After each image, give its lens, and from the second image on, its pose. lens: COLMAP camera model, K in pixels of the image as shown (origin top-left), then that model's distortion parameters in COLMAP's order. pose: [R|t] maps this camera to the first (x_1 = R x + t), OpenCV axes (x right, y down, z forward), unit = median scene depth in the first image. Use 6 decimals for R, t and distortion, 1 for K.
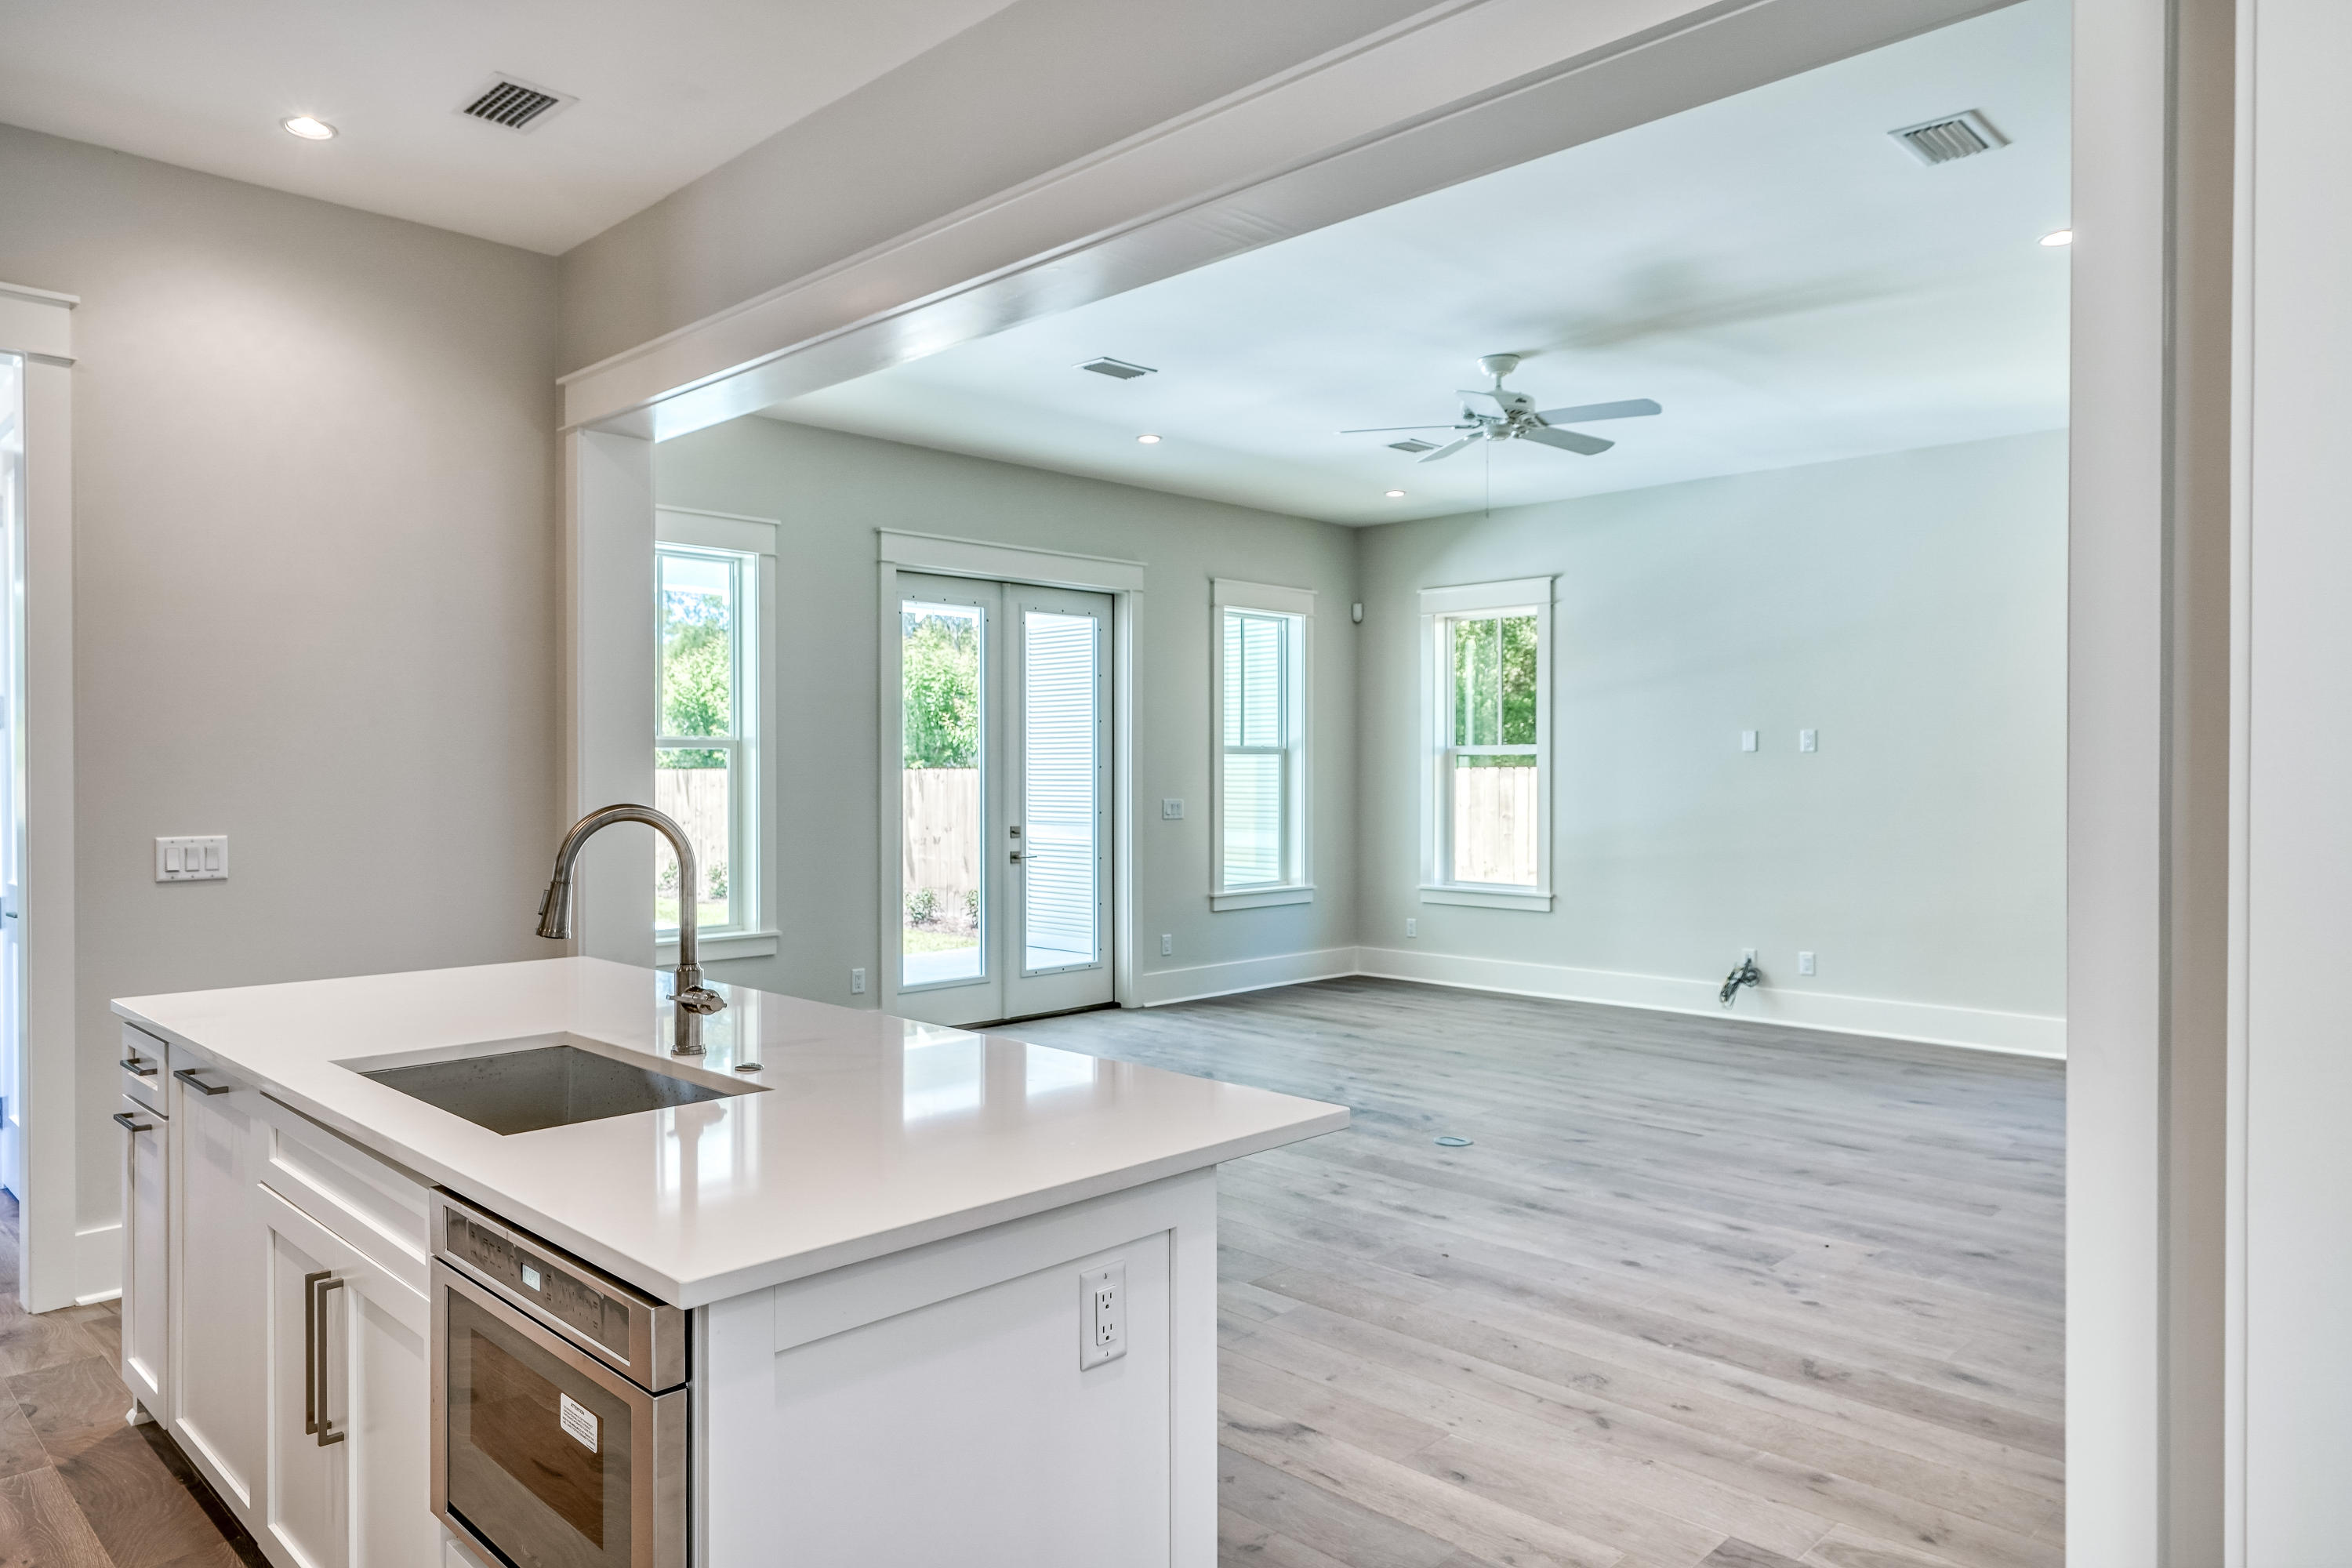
lens RADIAL K [[1495.6, 0, 1222.9], [0, 1495.6, 767.8], [0, 0, 1]] dist [0.005620, -0.001664]
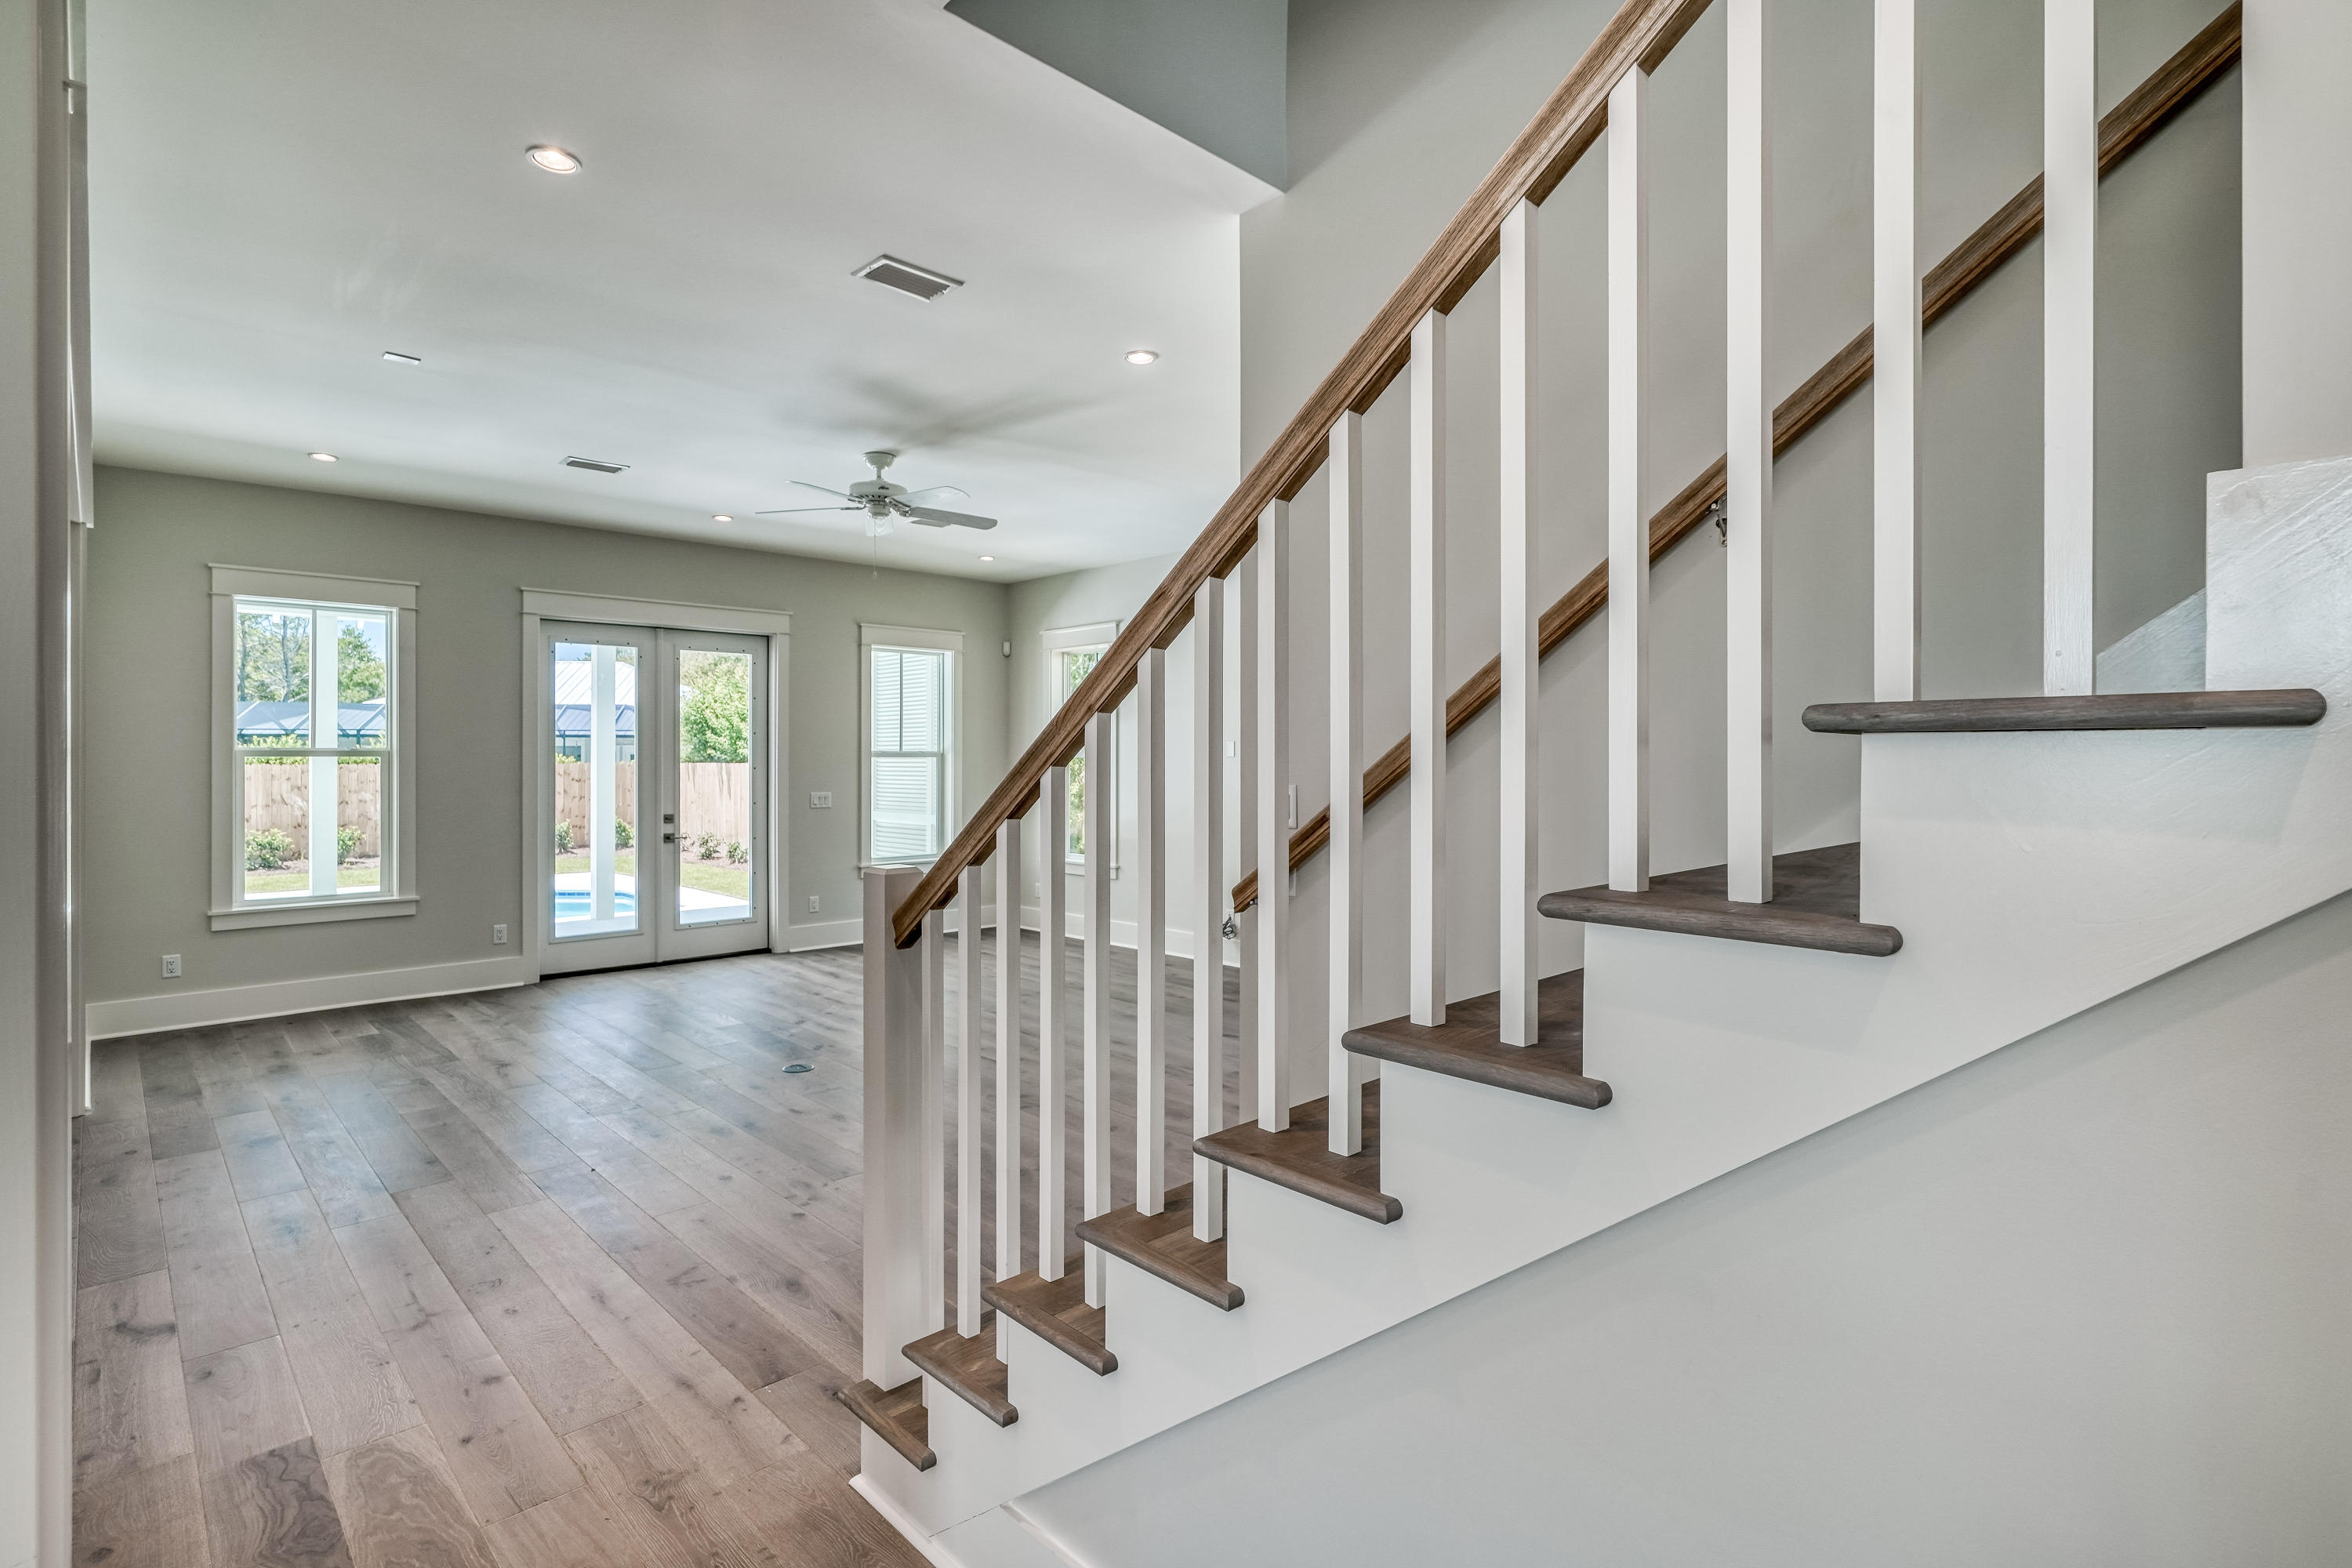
lens RADIAL K [[1087.7, 0, 1218.1], [0, 1087.7, 760.0], [0, 0, 1]] dist [-0.002402, 0.001056]
pose [[0.999994, -0.002319, -0.002475, 0.498960], [0.002323, 0.999995, 0.001958, -0.013192], [0.002470, -0.001964, 0.999995, 0.068694]]
